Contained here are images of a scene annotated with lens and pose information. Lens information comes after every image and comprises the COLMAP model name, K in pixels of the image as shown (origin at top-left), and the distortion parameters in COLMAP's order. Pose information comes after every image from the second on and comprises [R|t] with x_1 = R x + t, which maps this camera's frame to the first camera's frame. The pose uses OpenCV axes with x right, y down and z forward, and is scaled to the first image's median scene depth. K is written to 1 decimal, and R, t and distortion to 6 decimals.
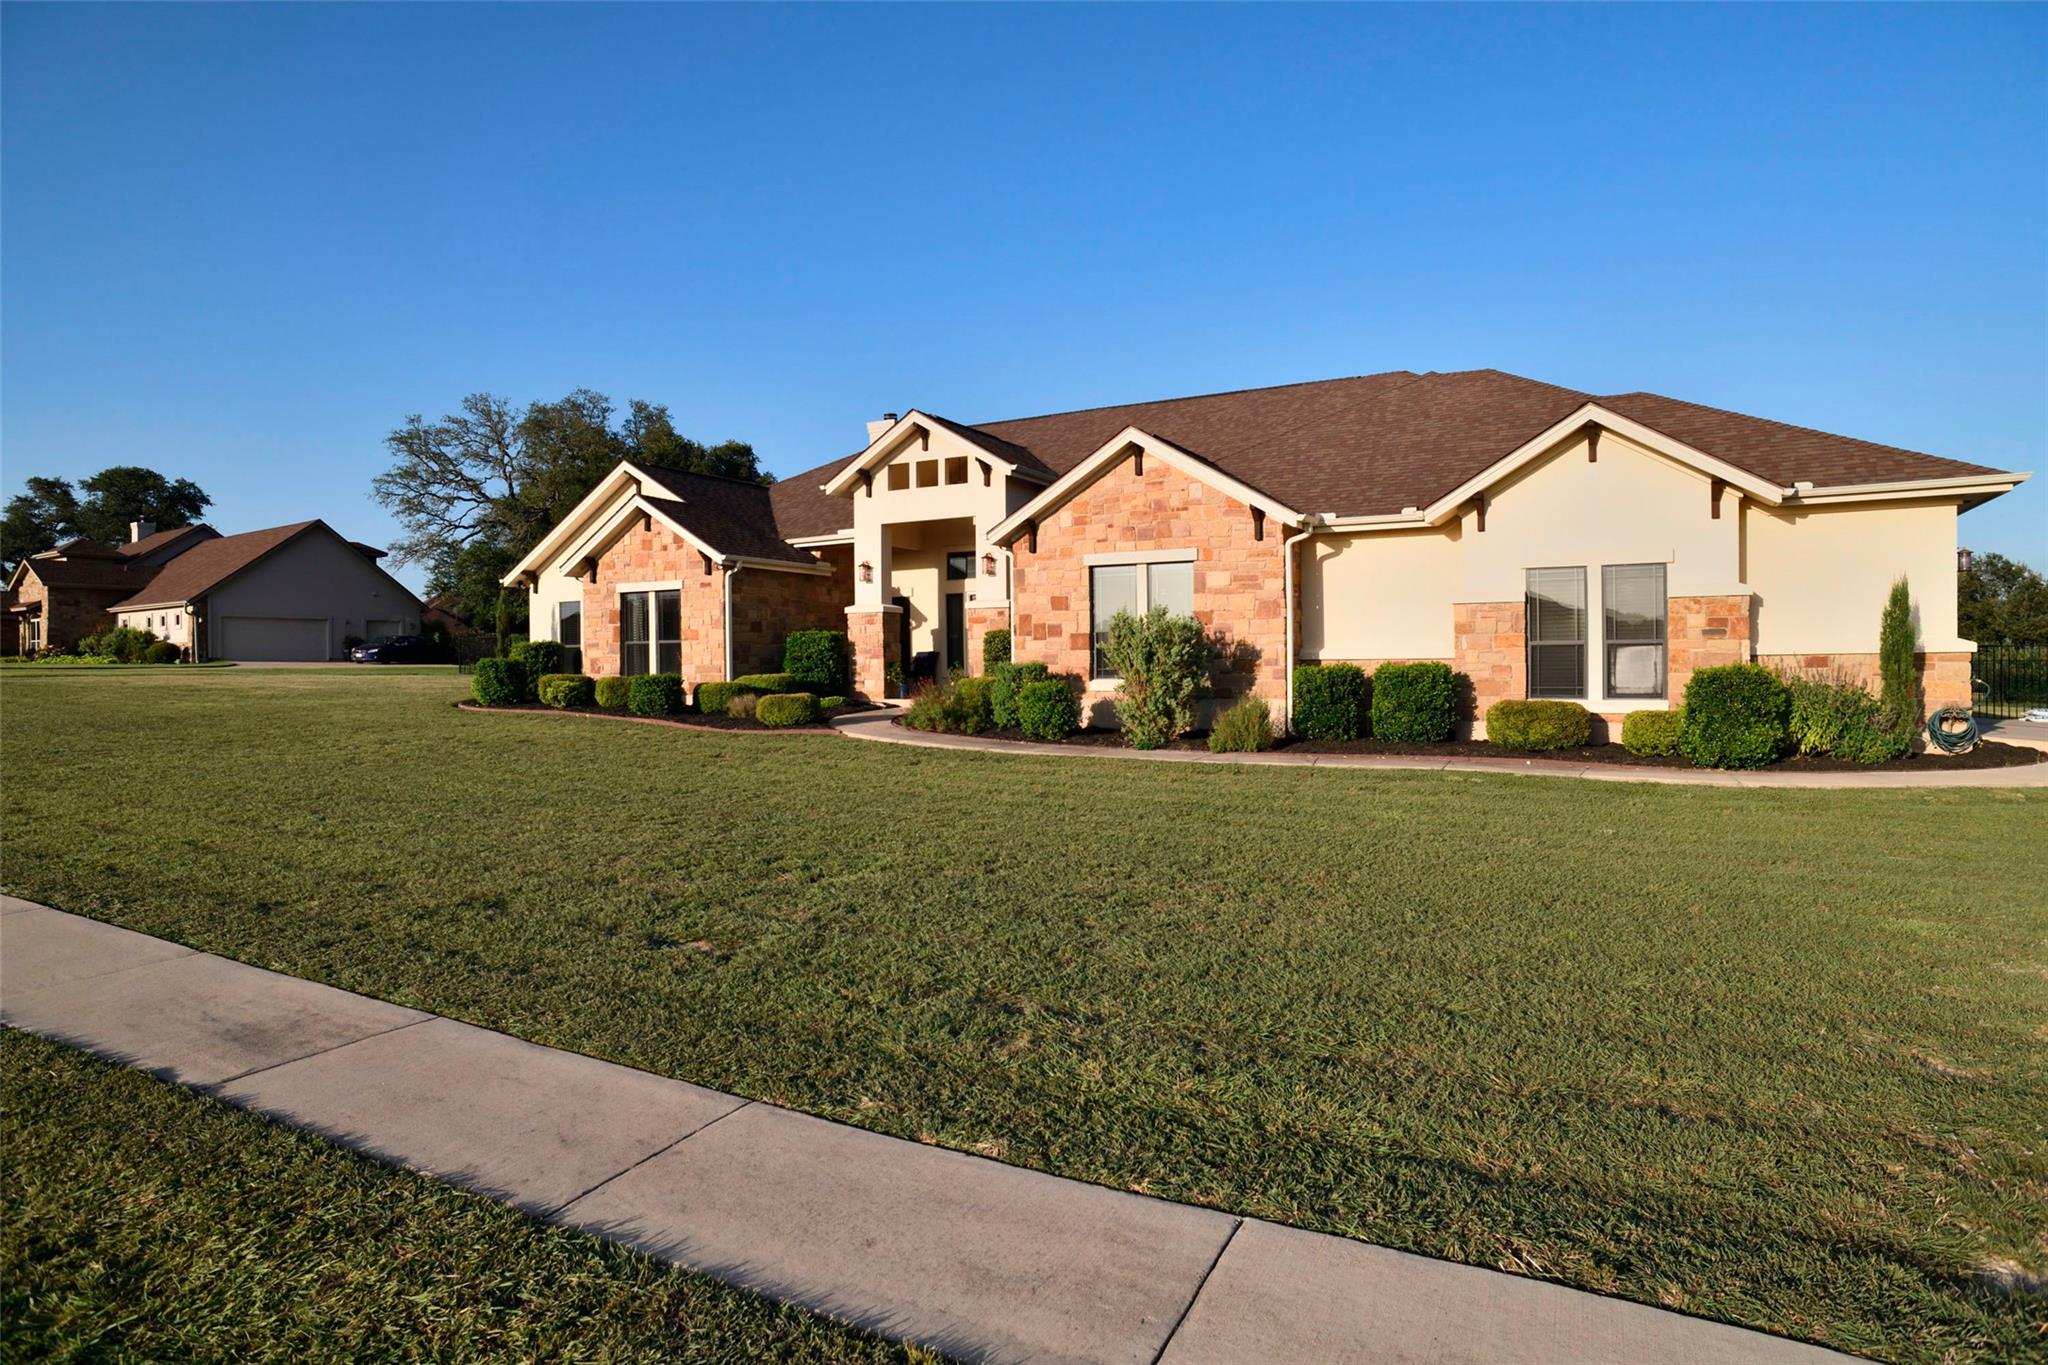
lens RADIAL K [[1172.4, 0, 1024.8], [0, 1172.4, 680.1], [0, 0, 1]] dist [-0.087387, 0.051858]
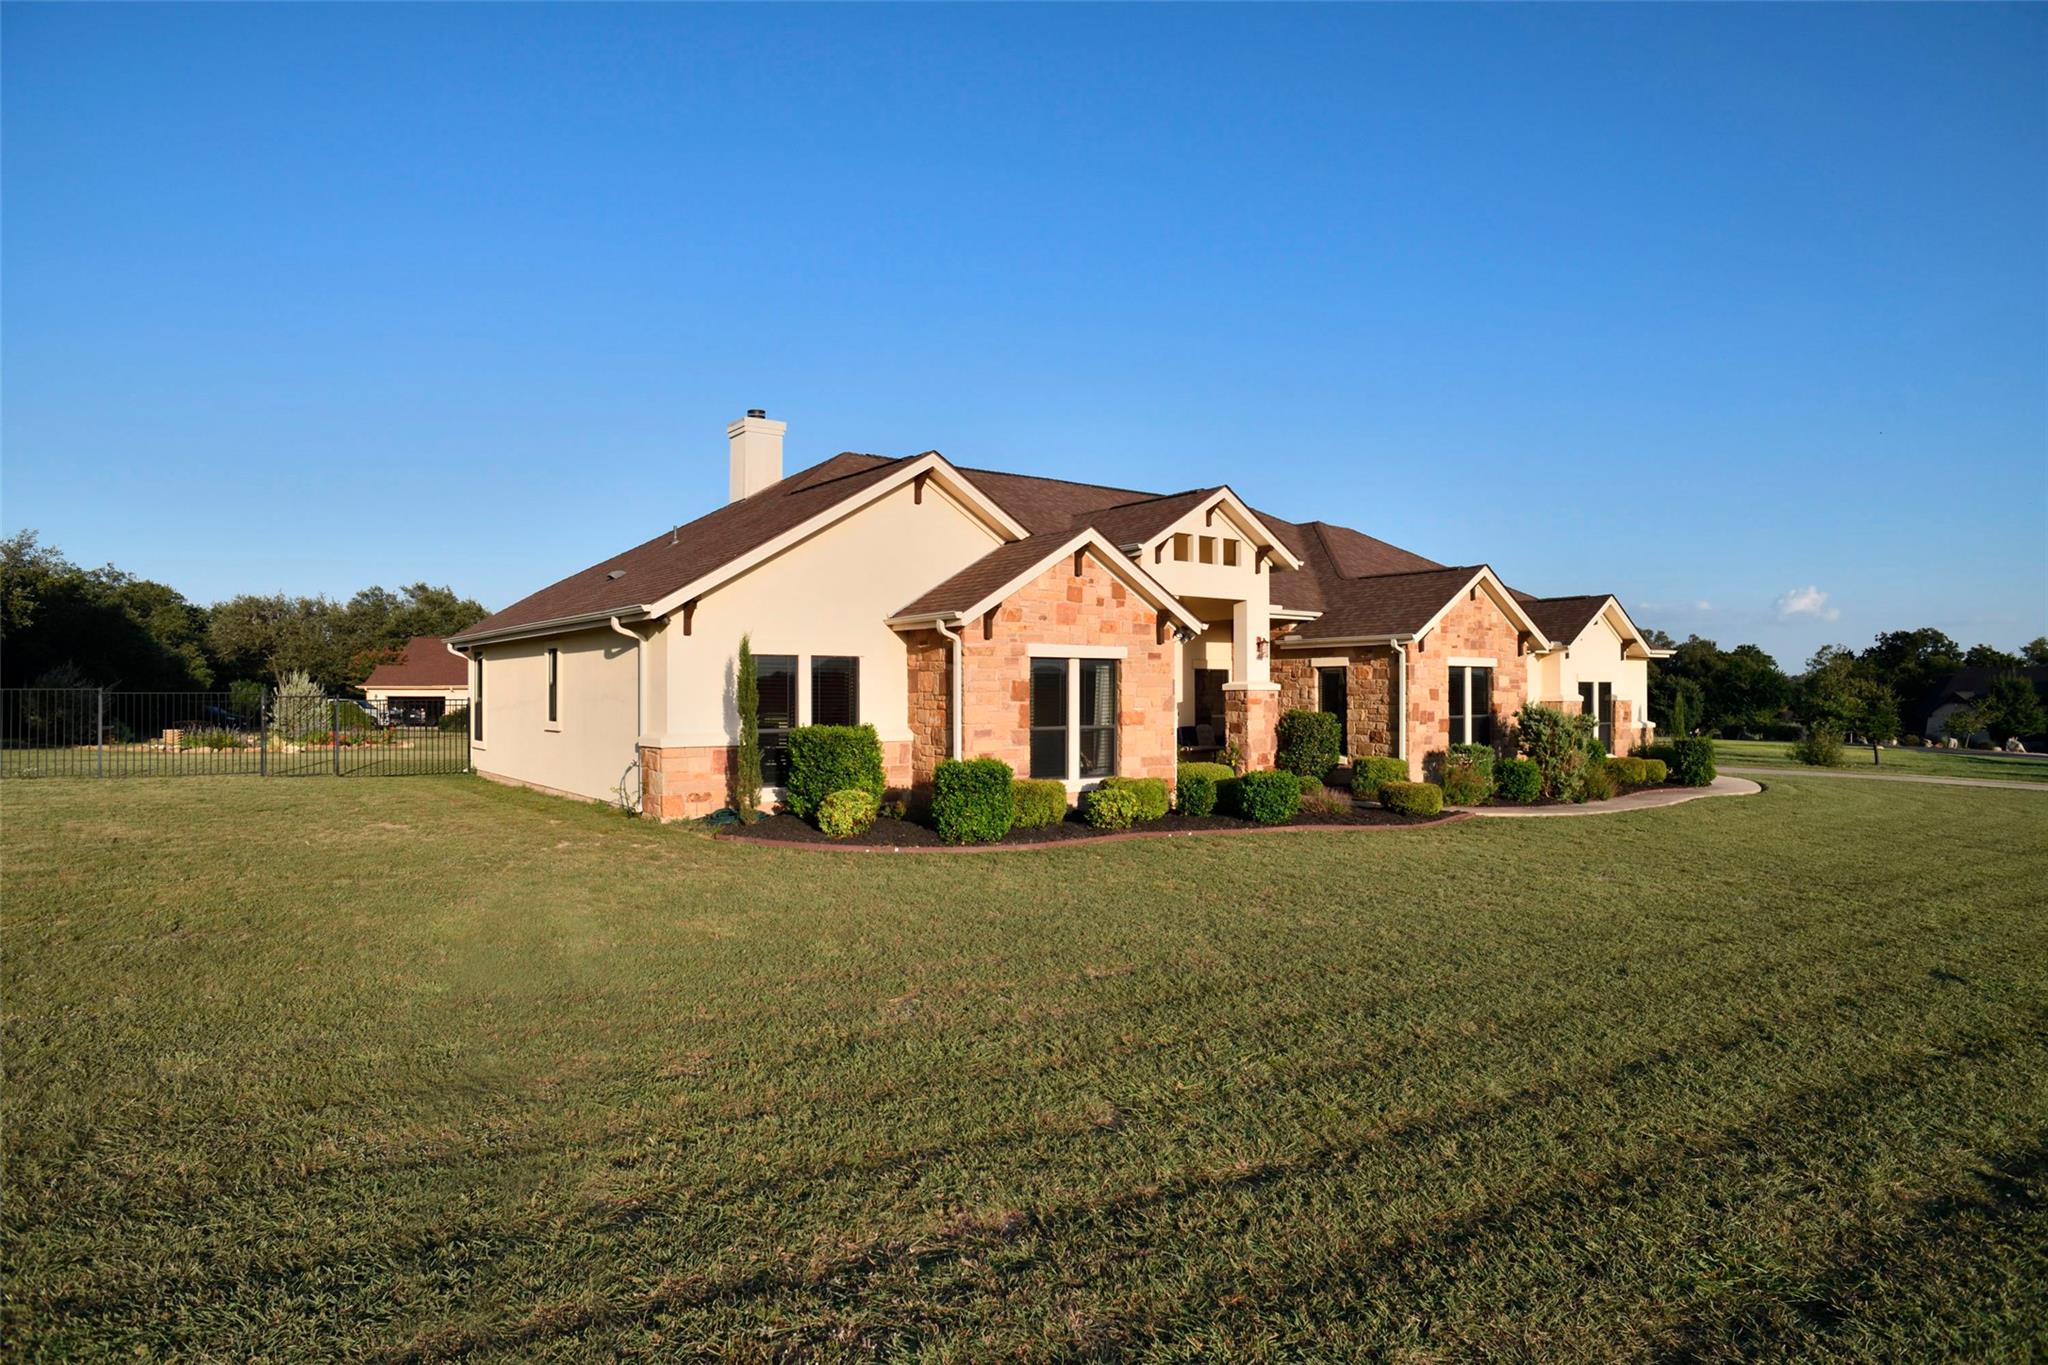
lens RADIAL K [[1172.4, 0, 1024.4], [0, 1172.4, 685.2], [0, 0, 1]] dist [-0.087387, 0.051858]
pose [[0.387793, 0.011632, 0.921673, -1.047160], [0.007041, 0.999854, -0.015581, -0.049593], [-0.921720, 0.012532, 0.387654, 0.767654]]
